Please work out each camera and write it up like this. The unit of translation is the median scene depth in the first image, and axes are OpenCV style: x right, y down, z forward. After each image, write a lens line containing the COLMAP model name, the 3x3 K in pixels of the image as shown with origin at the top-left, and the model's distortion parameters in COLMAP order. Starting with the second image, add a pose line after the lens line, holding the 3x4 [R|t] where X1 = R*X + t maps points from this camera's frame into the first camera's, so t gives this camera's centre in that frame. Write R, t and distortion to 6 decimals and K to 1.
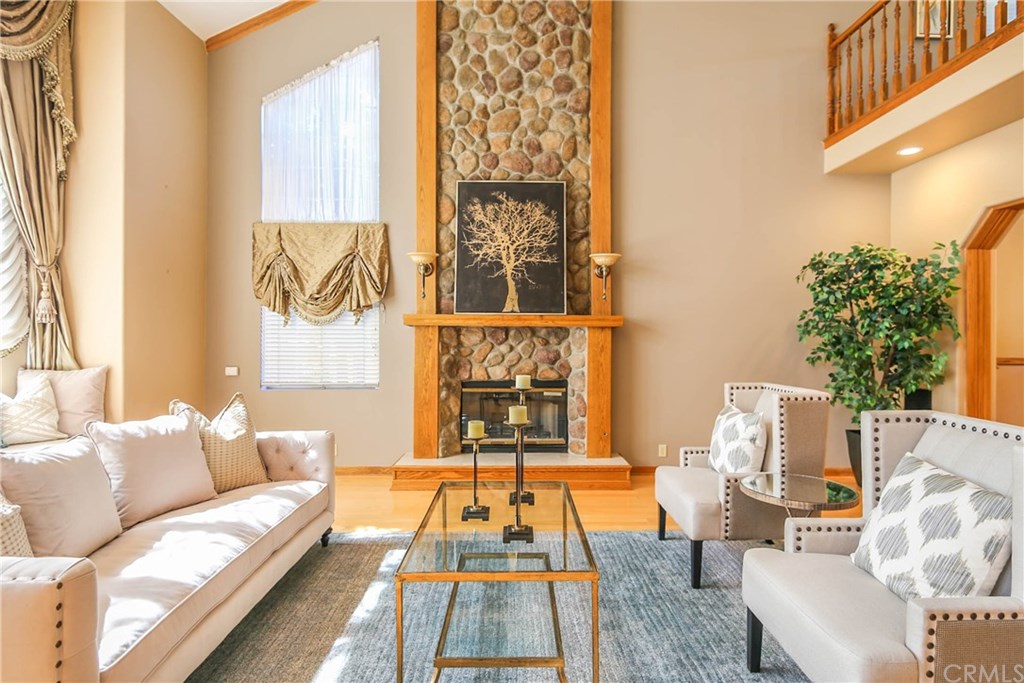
lens RADIAL K [[518.3, 0, 517.1], [0, 518.3, 337.6], [0, 0, 1]] dist [0.014399, -0.002509]
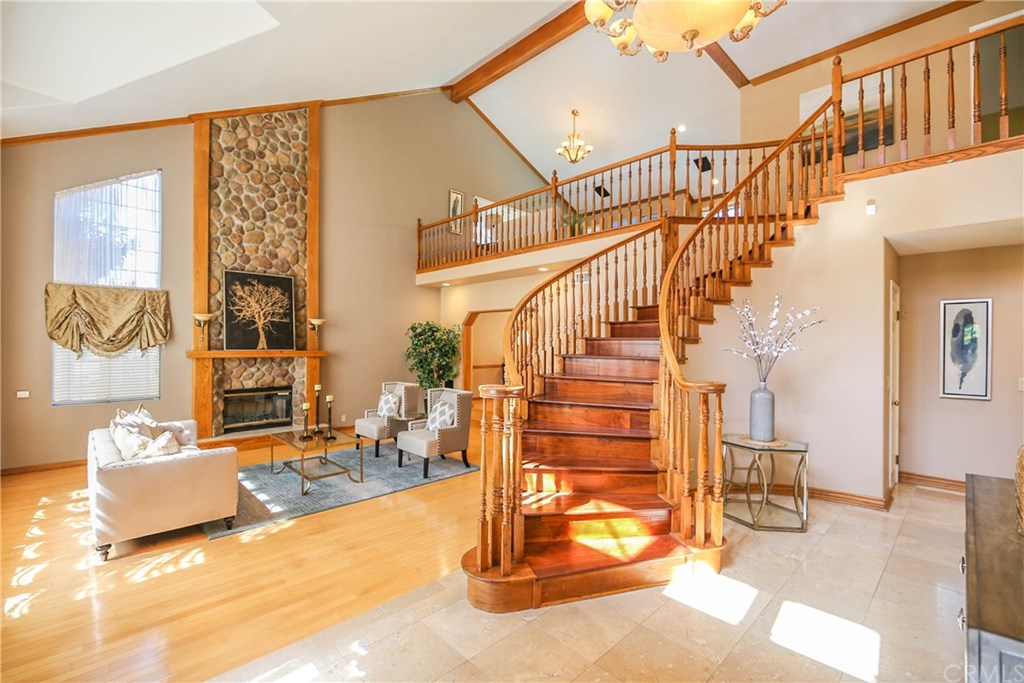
lens RADIAL K [[452.3, 0, 516.6], [0, 452.3, 341.7], [0, 0, 1]] dist [-0.004033, -0.002183]
pose [[0.721327, 0.003539, 0.692586, -0.437788], [-0.006158, 0.999980, 0.001303, -0.079411], [-0.692568, -0.005205, 0.721334, -0.691991]]
